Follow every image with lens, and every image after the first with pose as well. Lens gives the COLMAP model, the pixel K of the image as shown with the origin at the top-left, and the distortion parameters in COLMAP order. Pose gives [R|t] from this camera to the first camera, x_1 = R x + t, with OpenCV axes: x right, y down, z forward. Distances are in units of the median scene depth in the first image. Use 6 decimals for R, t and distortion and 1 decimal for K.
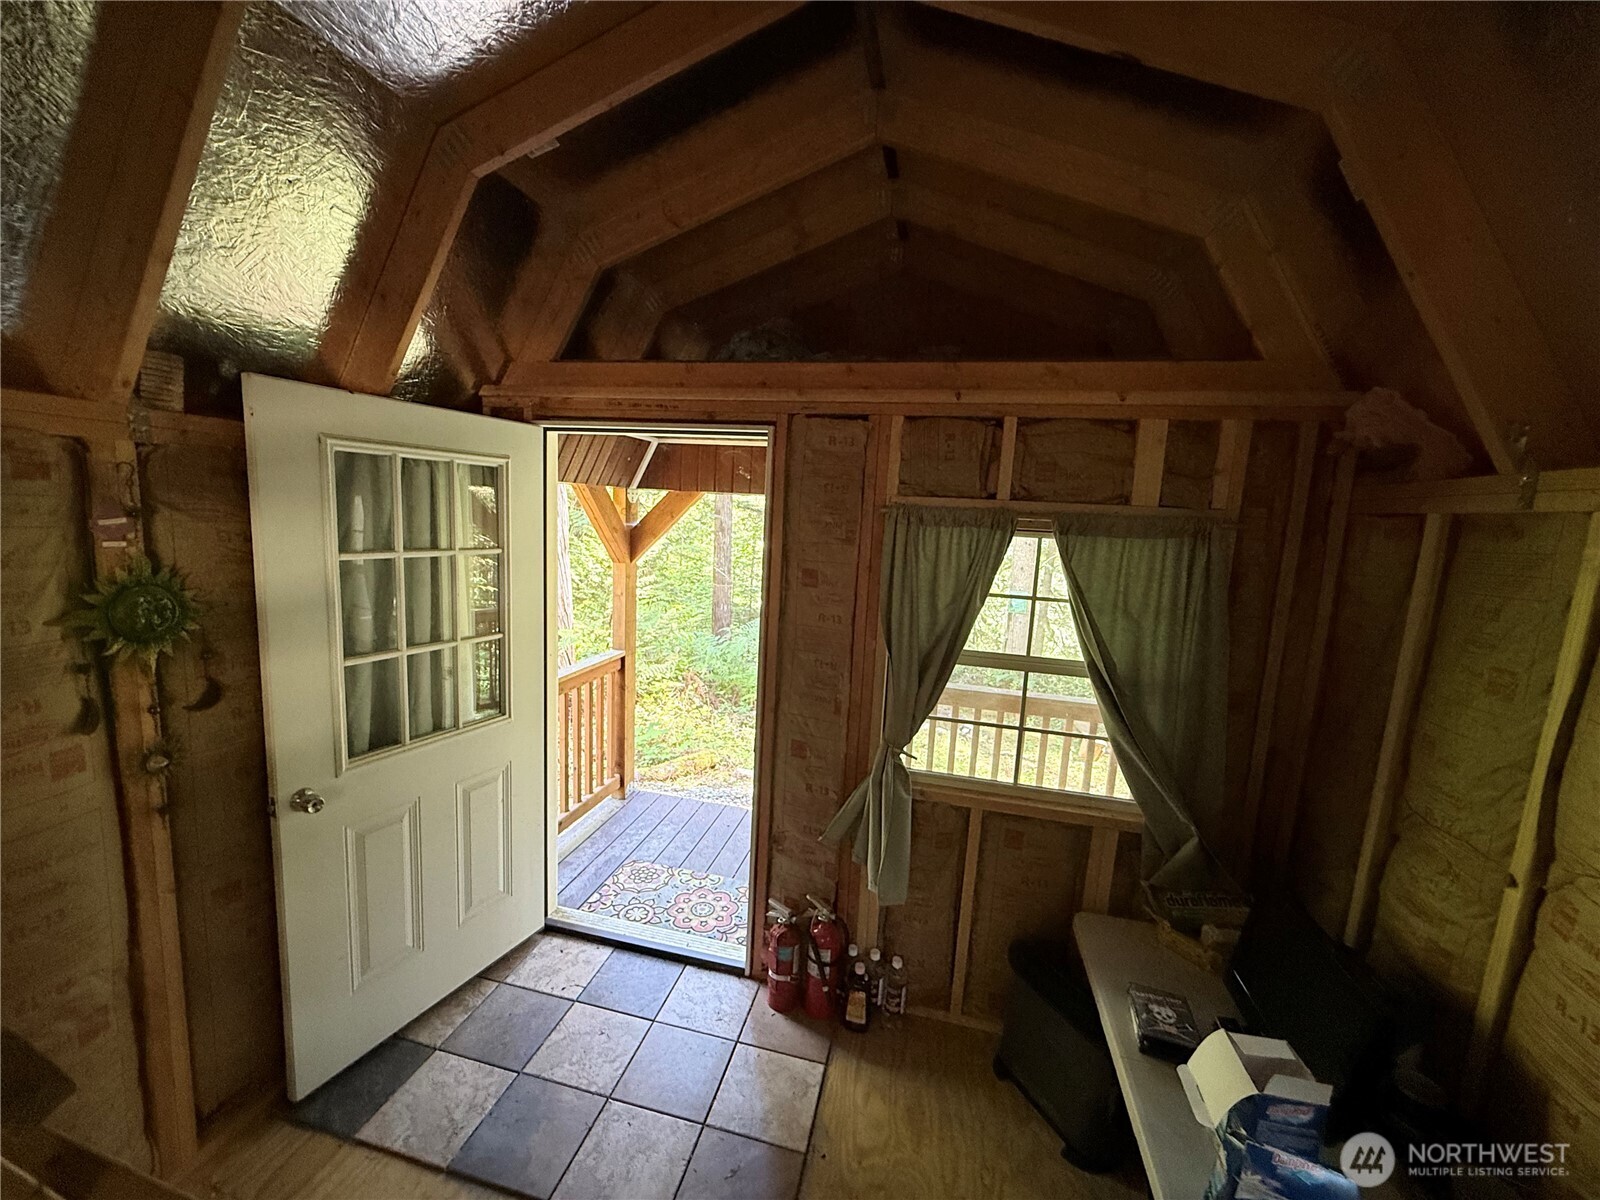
lens RADIAL K [[637.5, 0, 797.6], [0, 637.5, 596.1], [0, 0, 1]] dist [-0.003542, 0.001242]
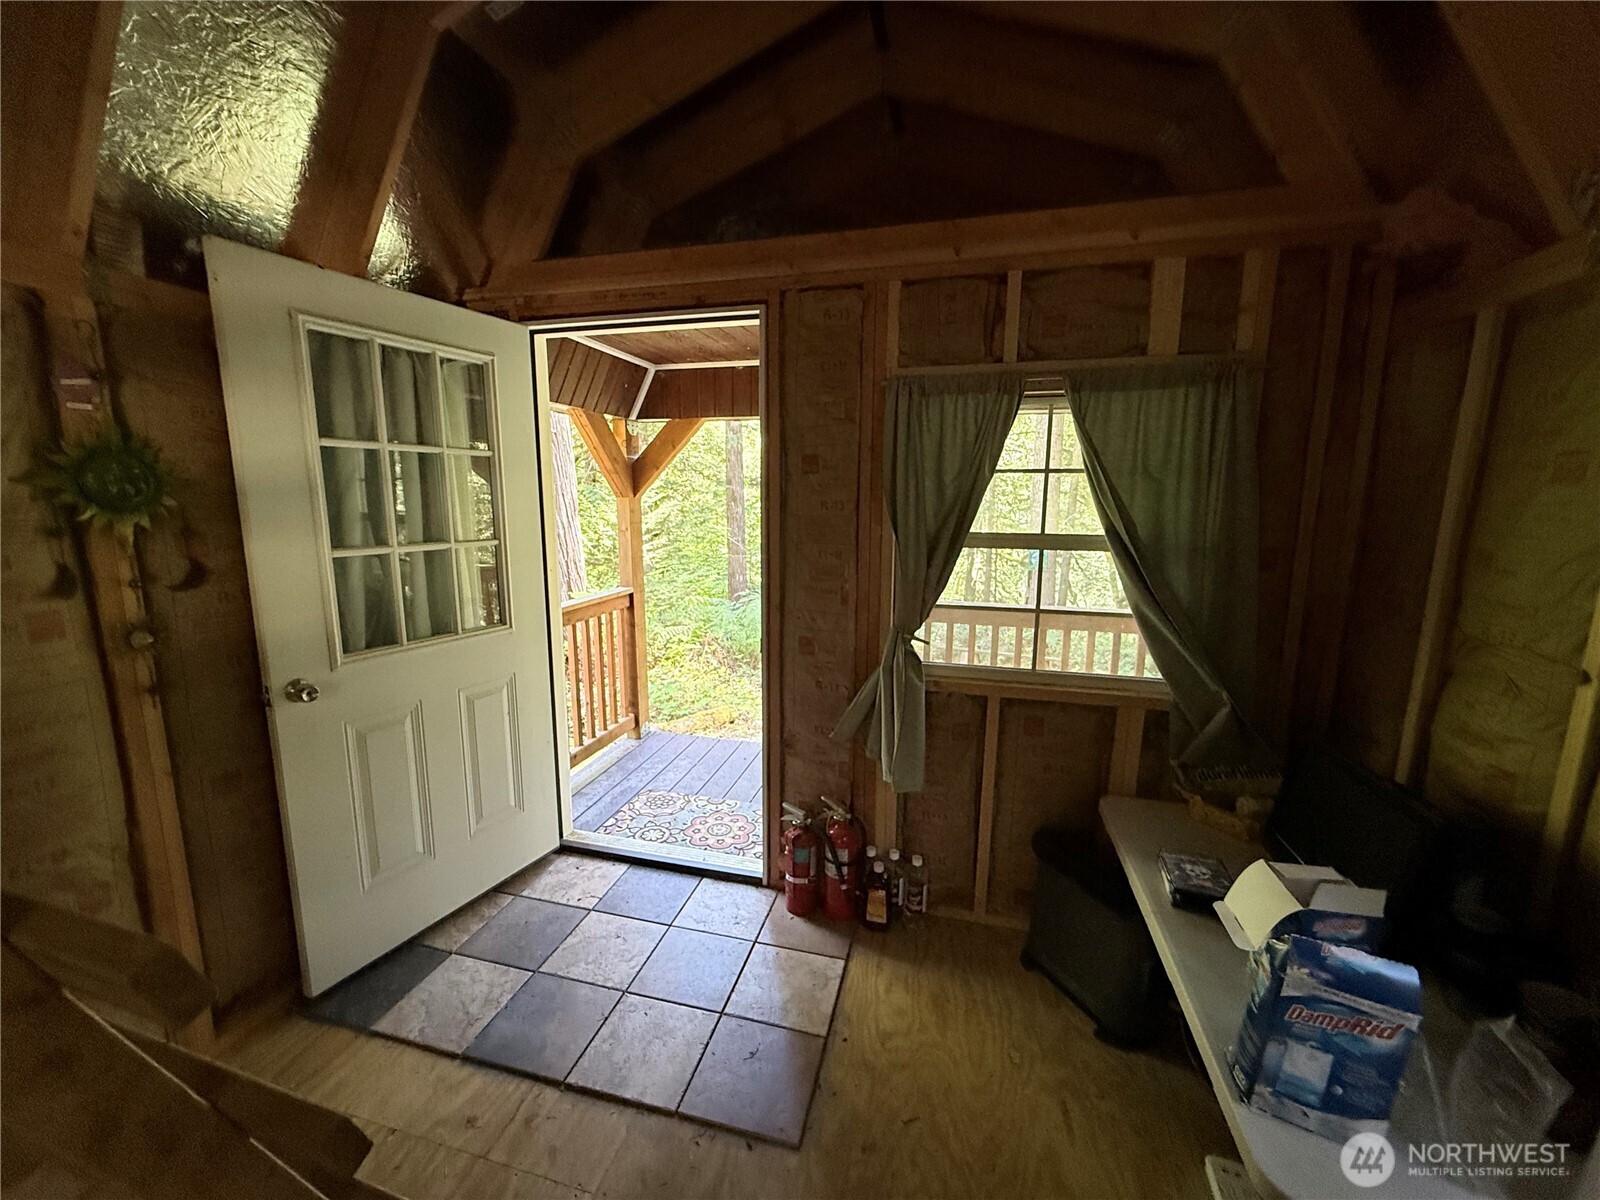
lens RADIAL K [[637.5, 0, 797.9], [0, 637.5, 600.1], [0, 0, 1]] dist [-0.003542, 0.001242]
pose [[0.998641, -0.041845, -0.031051, 0.025706], [0.042615, 0.998790, 0.024549, 0.174321], [0.029987, -0.025839, 0.999216, 0.043321]]
